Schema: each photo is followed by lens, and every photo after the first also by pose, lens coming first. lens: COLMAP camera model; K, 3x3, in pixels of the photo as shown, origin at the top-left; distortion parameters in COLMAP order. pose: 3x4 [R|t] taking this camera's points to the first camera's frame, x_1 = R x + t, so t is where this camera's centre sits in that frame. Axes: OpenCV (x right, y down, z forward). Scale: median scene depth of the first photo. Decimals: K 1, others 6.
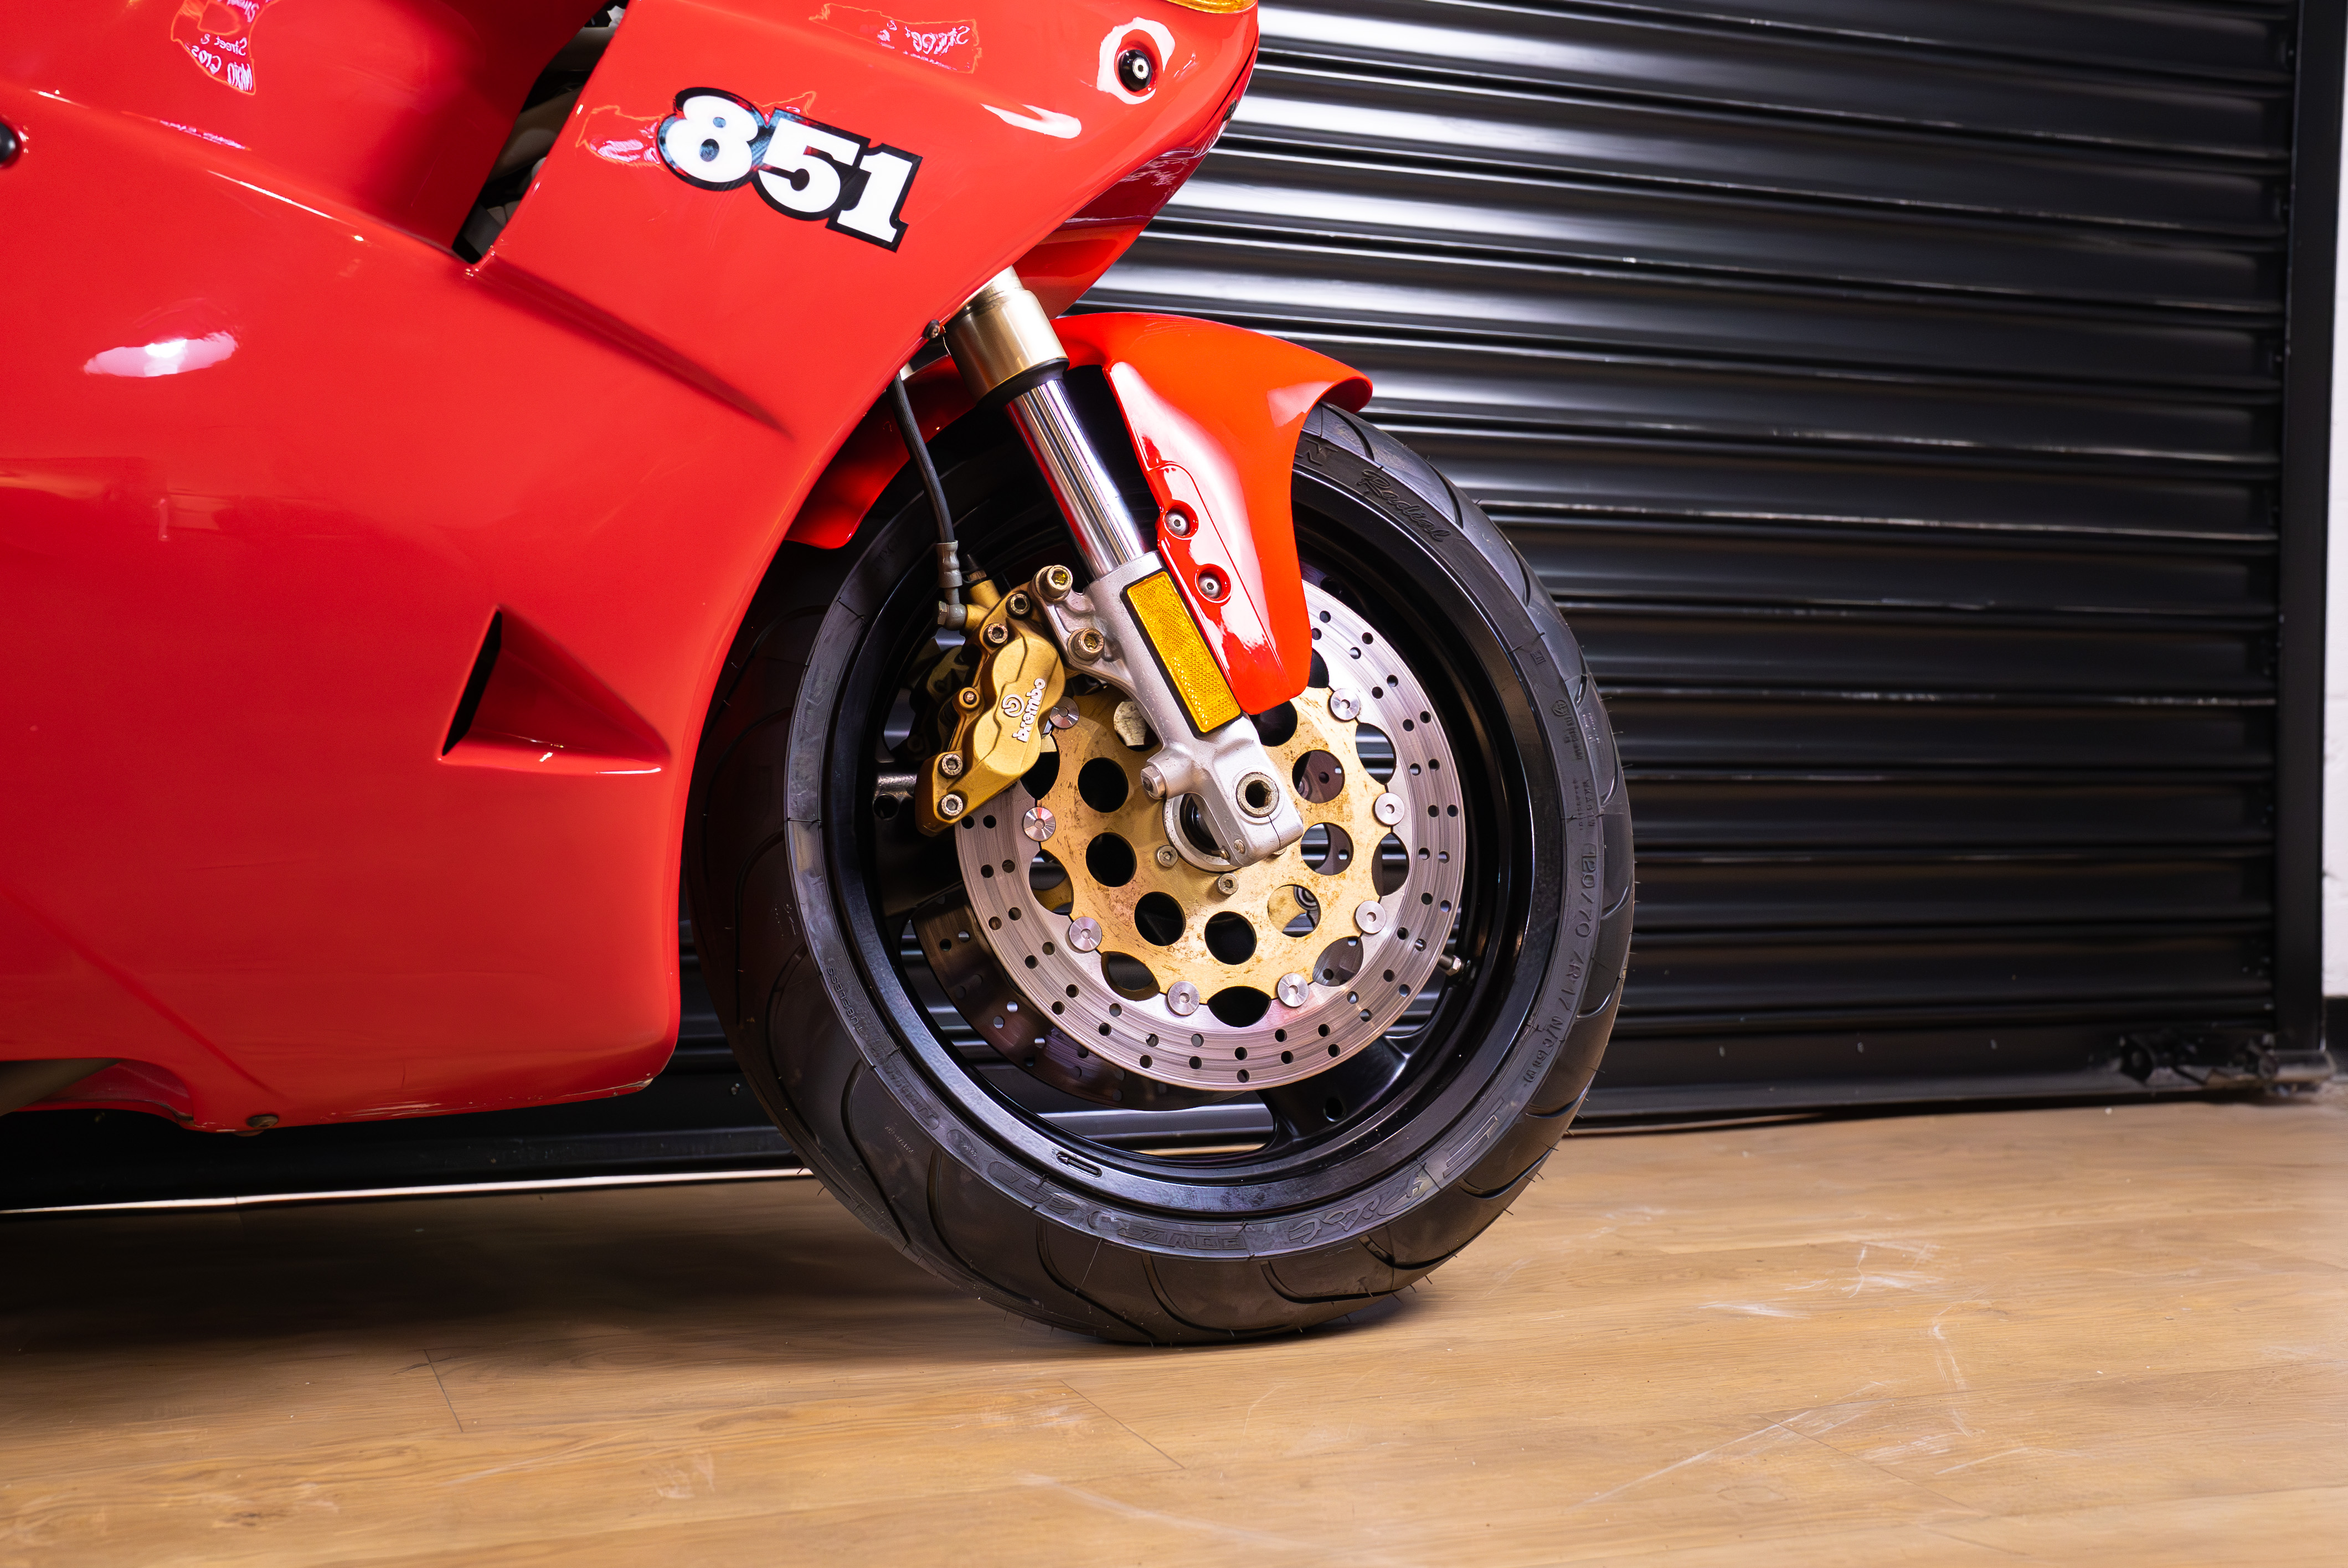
lens RADIAL K [[2593.7, 0, 1174.0], [0, 2593.7, 784.0], [0, 0, 1]] dist [0.045643, 0.028371]
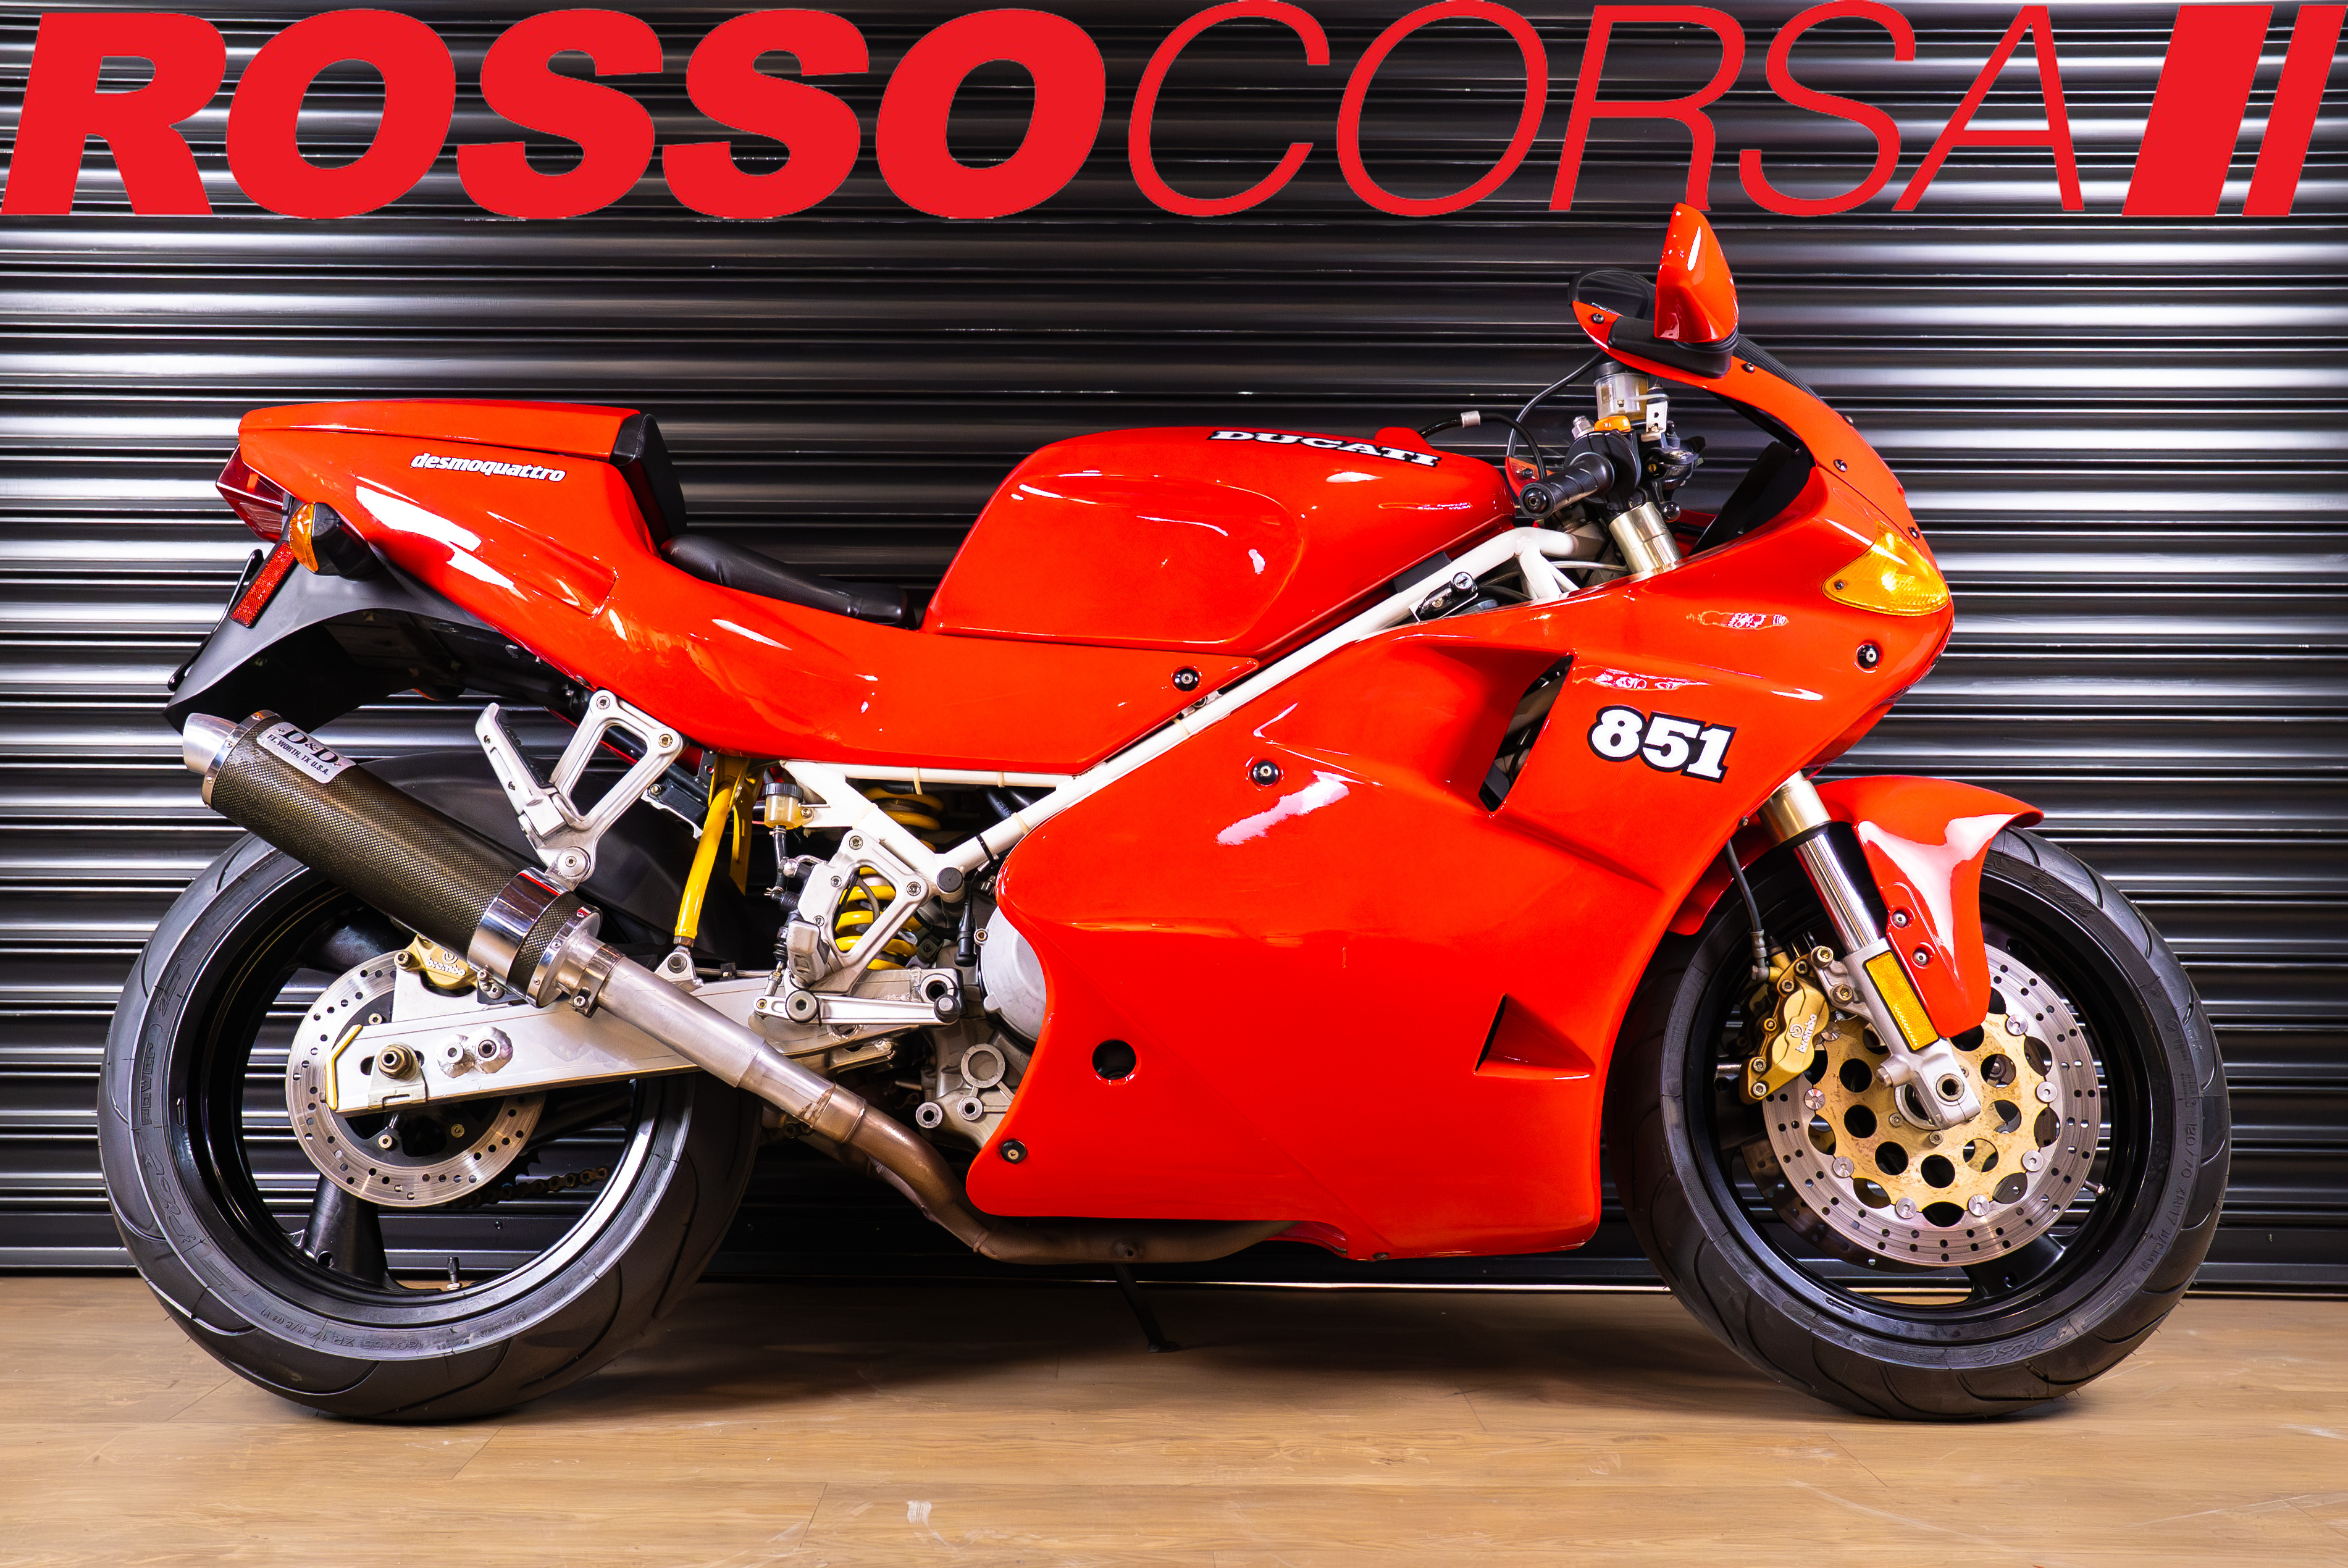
lens RADIAL K [[2453.3, 0, 1132.9], [0, 2453.3, 795.9], [0, 0, 1]] dist [-0.041495, 0.160022]
pose [[0.929730, -0.010270, -0.368100, 0.122565], [-0.002255, 0.999434, -0.033579, -0.126501], [0.368236, 0.032050, 0.929180, -0.635938]]
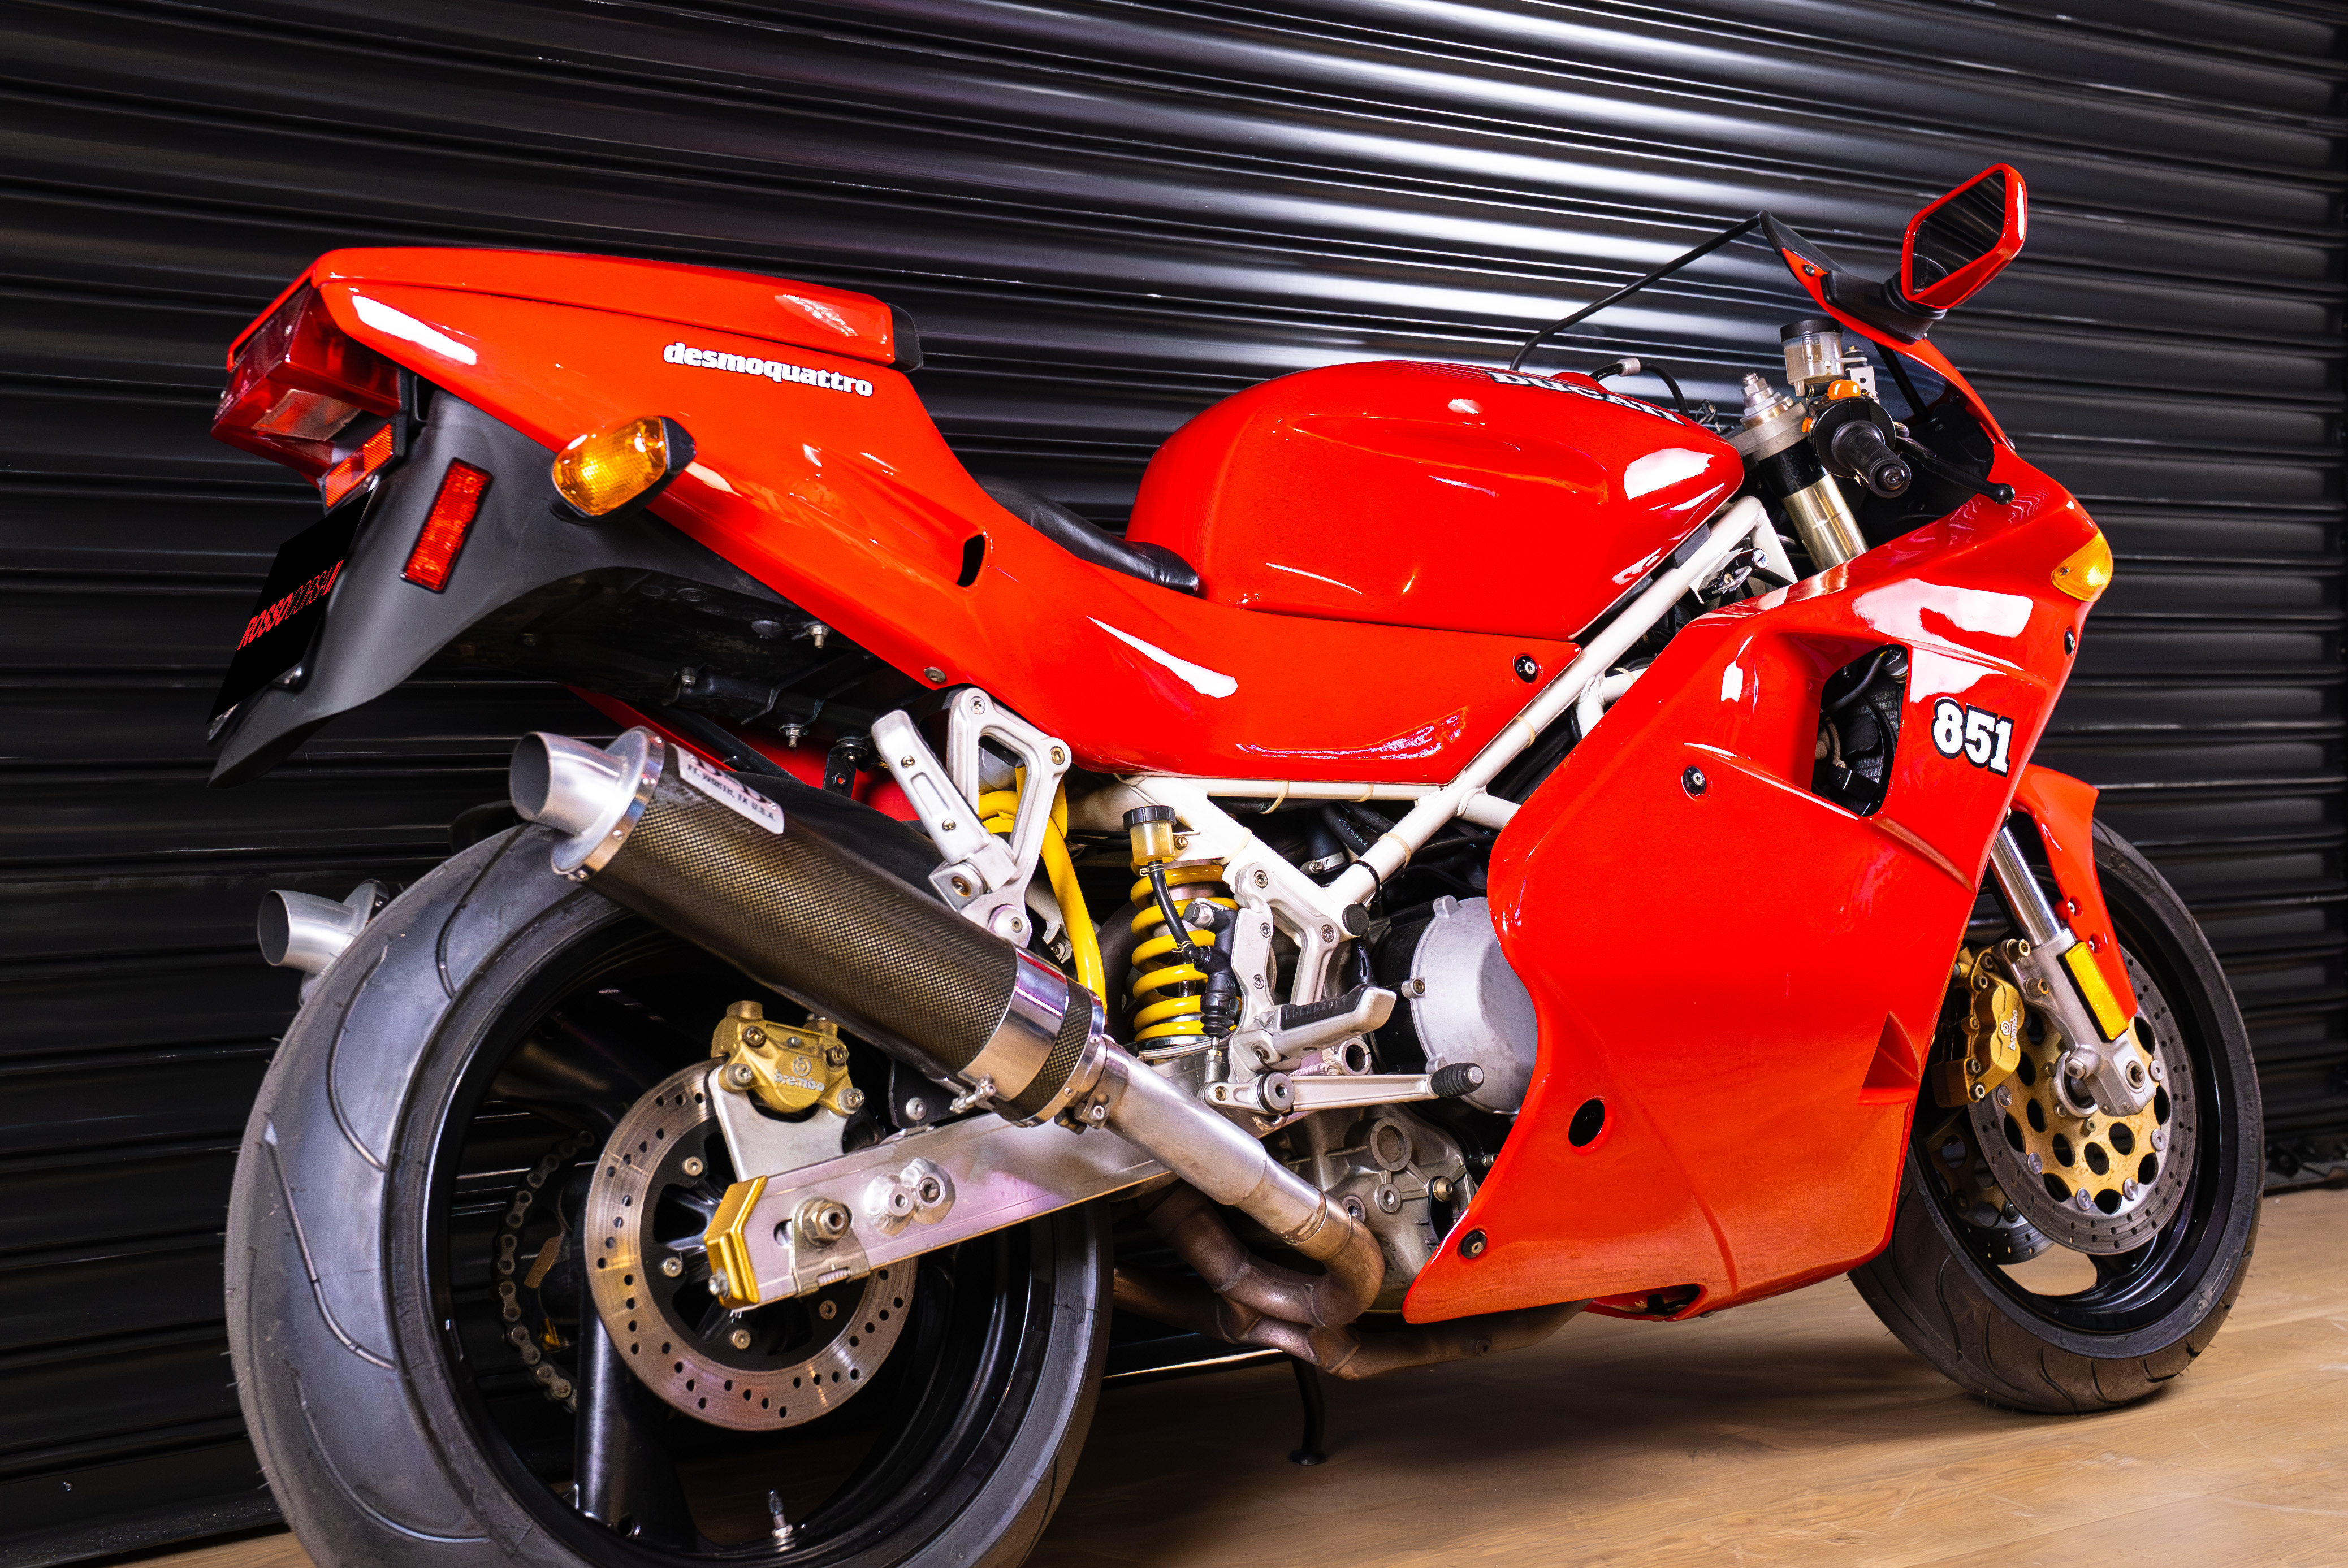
lens RADIAL K [[2913.4, 0, 1174.0], [0, 2913.4, 784.0], [0, 0, 1]] dist [0.111969, -0.002959]
pose [[0.969300, -0.026806, 0.244415, -1.005457], [0.026266, 0.999640, 0.005467, -0.205152], [-0.244474, 0.001121, 0.969655, -0.664973]]
